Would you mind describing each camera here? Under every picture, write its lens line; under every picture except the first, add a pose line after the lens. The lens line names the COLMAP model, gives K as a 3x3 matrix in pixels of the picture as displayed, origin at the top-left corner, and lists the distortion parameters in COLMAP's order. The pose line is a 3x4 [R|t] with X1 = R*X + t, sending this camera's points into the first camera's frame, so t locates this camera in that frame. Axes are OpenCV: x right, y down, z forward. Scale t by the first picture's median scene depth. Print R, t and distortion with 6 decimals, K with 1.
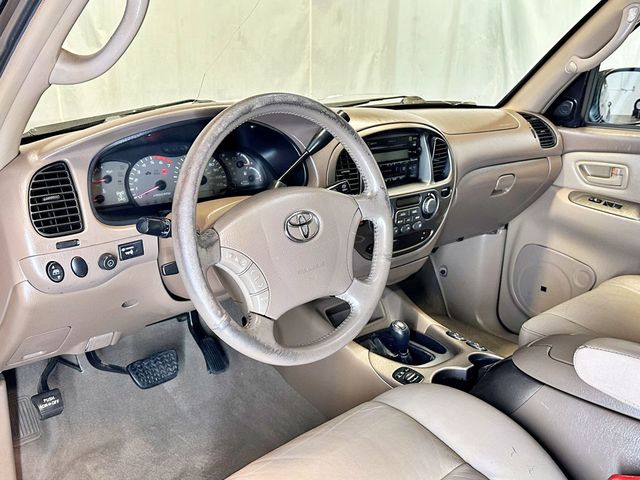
lens RADIAL K [[629.5, 0, 320.0], [0, 629.5, 240.0], [0, 0, 1]] dist [0.193870, -0.423238]
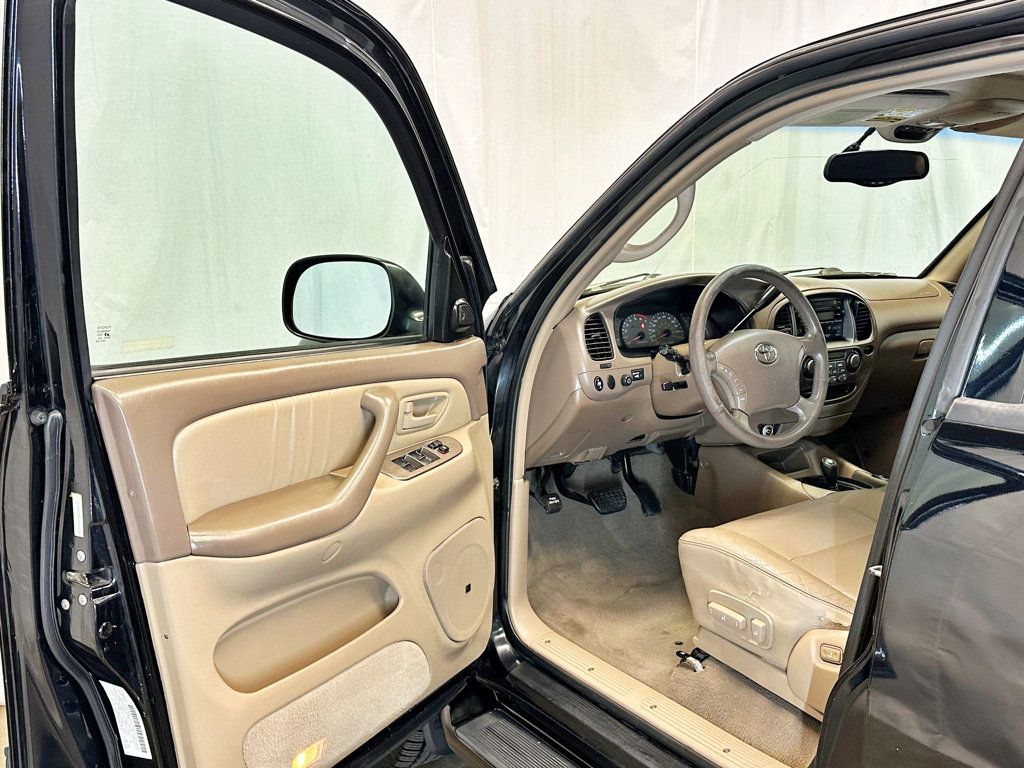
lens RADIAL K [[1007.2, 0, 512.0], [0, 1007.2, 384.0], [0, 0, 1]] dist [0.193870, -0.423238]
pose [[0.991215, 0.002252, -0.132242, -0.210973], [-0.017763, 0.993064, -0.116228, 0.233984], [0.131063, 0.117556, 0.984380, -0.971179]]
